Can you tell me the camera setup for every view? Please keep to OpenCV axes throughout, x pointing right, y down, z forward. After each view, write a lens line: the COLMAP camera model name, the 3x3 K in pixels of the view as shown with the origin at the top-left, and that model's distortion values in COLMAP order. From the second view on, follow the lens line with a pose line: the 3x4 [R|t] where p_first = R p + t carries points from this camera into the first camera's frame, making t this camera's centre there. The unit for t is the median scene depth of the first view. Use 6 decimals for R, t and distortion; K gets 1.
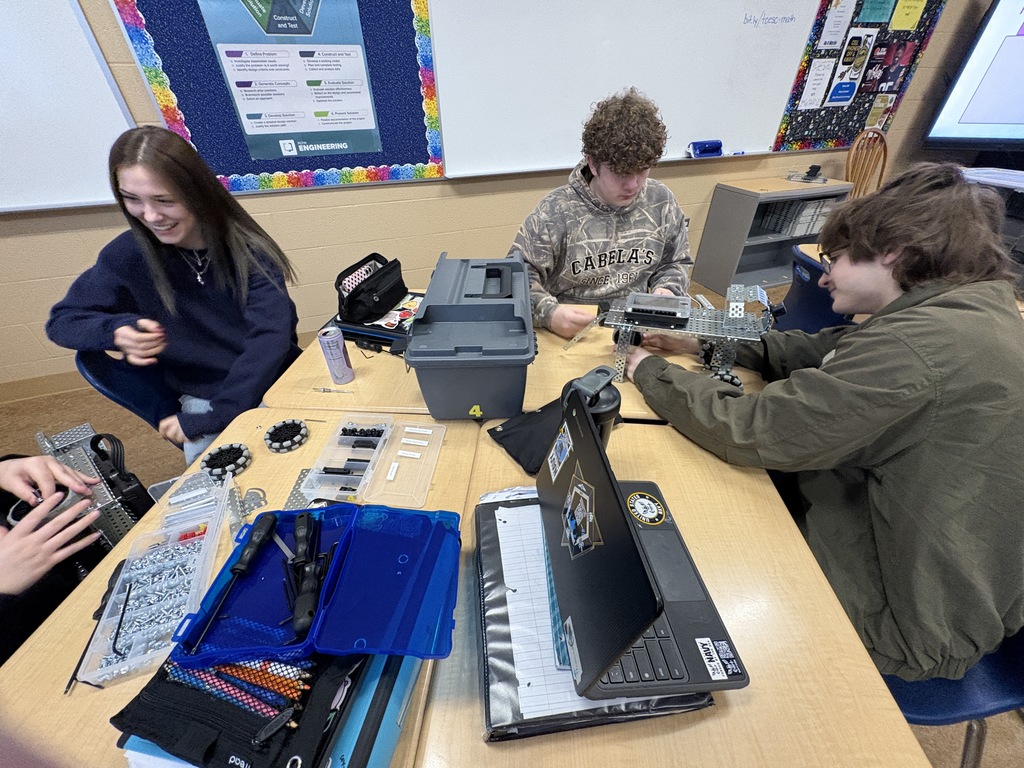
lens RADIAL K [[407.7, 0, 510.5], [0, 407.7, 382.8], [0, 0, 1]] dist [-0.001887, -0.000012]
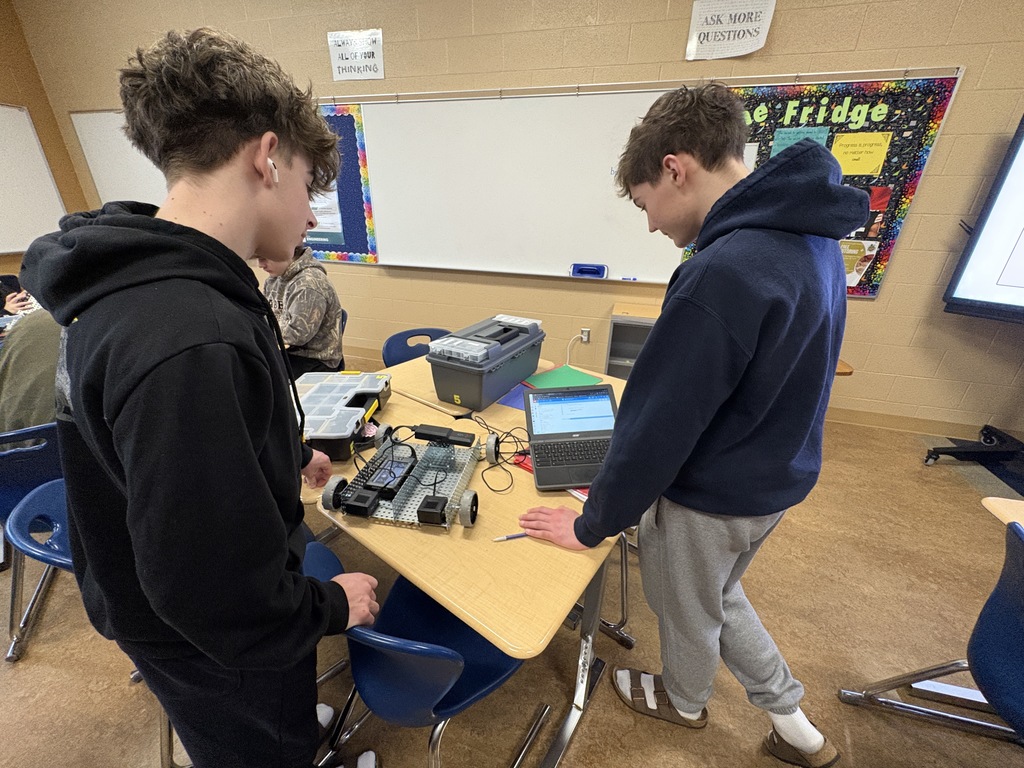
lens RADIAL K [[407.7, 0, 514.1], [0, 407.7, 383.3], [0, 0, 1]] dist [-0.001887, -0.000012]
pose [[0.797548, 0.271321, -0.538796, 1.220593], [-0.375186, 0.922489, -0.090829, -0.139481], [0.472390, 0.274589, 0.837525, 0.072338]]
